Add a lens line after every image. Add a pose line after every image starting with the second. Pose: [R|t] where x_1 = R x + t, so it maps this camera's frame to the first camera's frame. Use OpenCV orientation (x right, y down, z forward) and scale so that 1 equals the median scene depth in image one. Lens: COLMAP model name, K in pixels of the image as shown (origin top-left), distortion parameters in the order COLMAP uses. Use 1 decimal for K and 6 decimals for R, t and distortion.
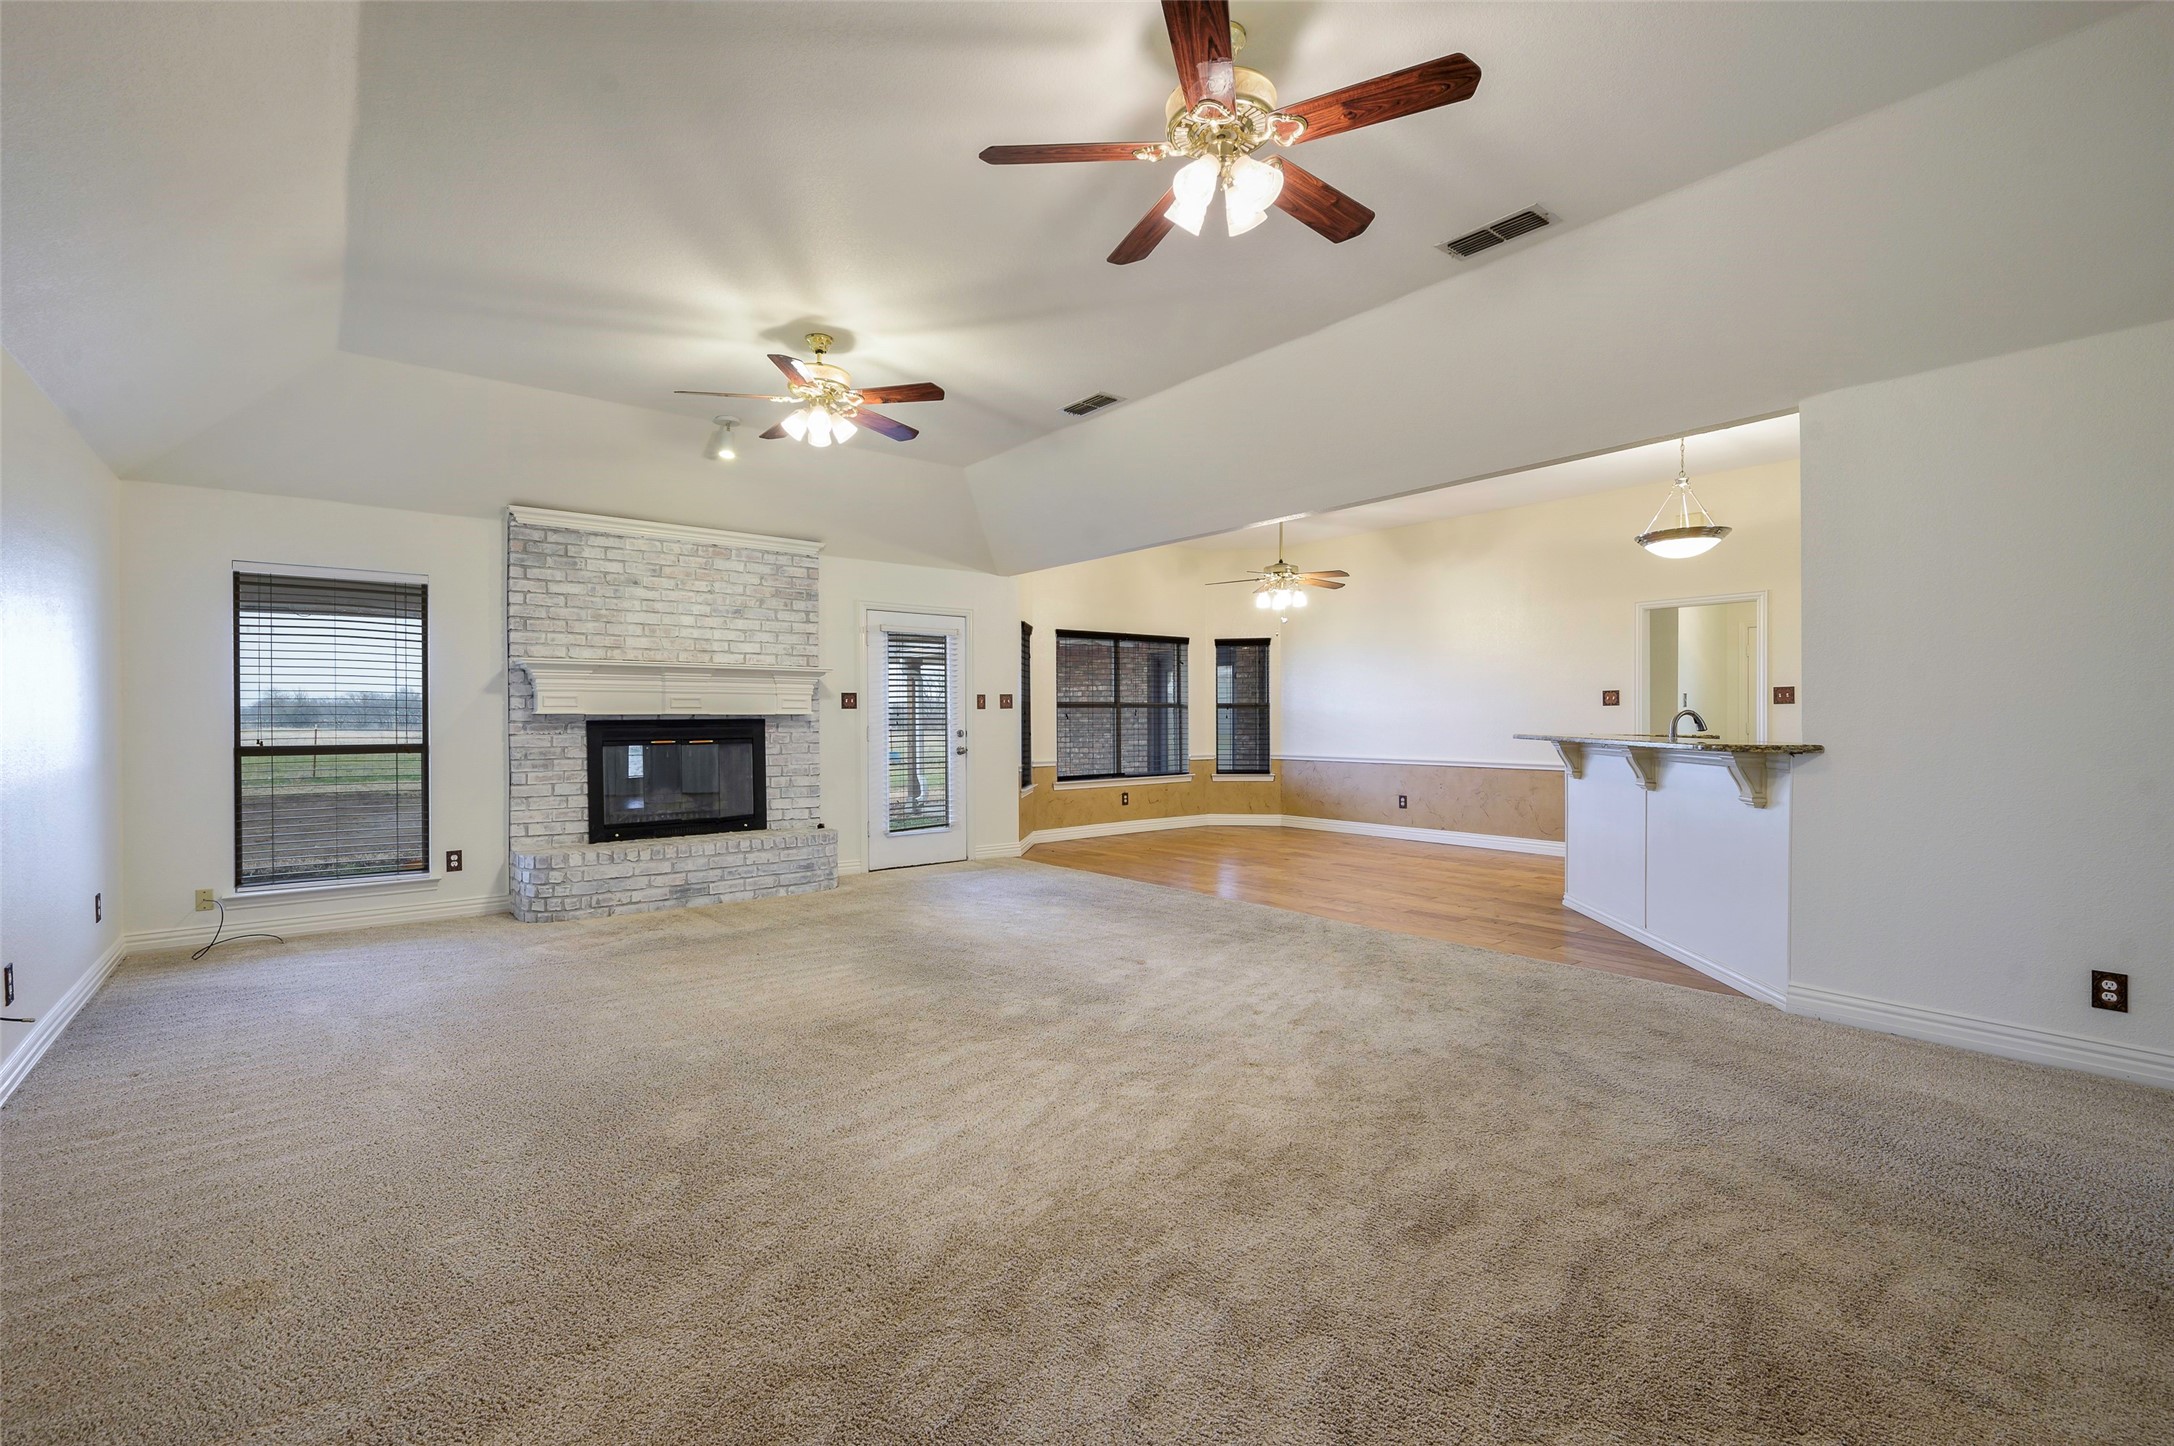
lens RADIAL K [[957.5, 0, 1025.1], [0, 957.5, 726.8], [0, 0, 1]] dist [0.004134, 0.000747]
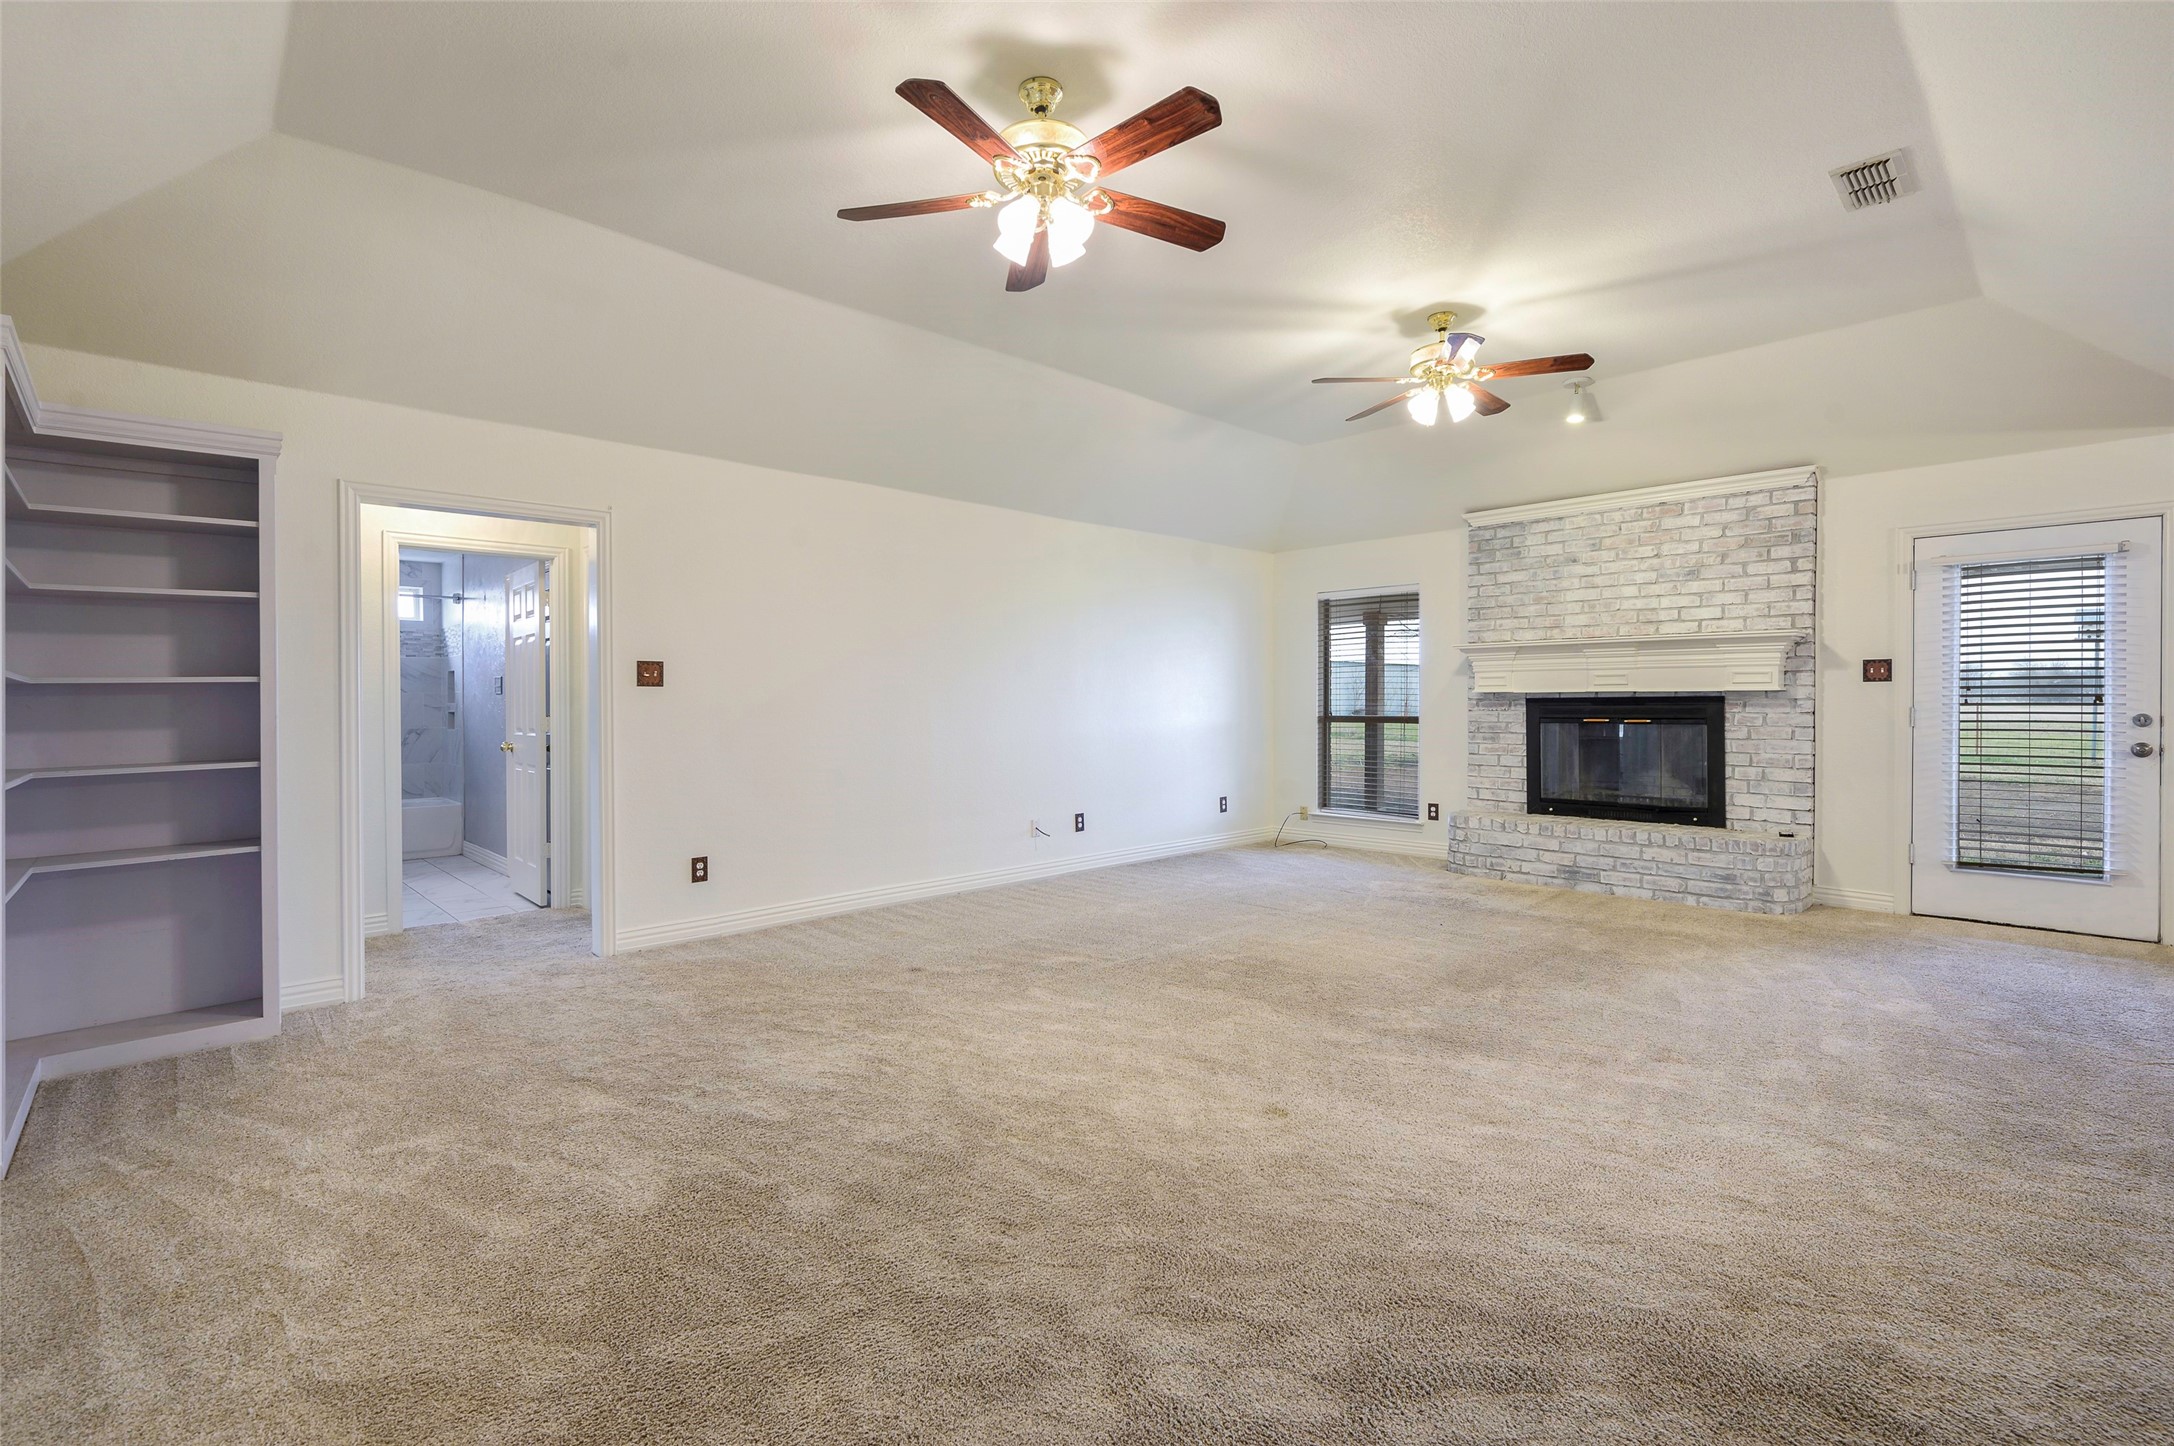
lens RADIAL K [[957.5, 0, 1081.6], [0, 957.5, 705.9], [0, 0, 1]] dist [0.004134, 0.000747]
pose [[0.127521, 0.009379, -0.991792, 0.525888], [-0.003656, 0.999953, 0.008986, -0.005601], [0.991829, 0.002480, 0.127549, 0.361875]]
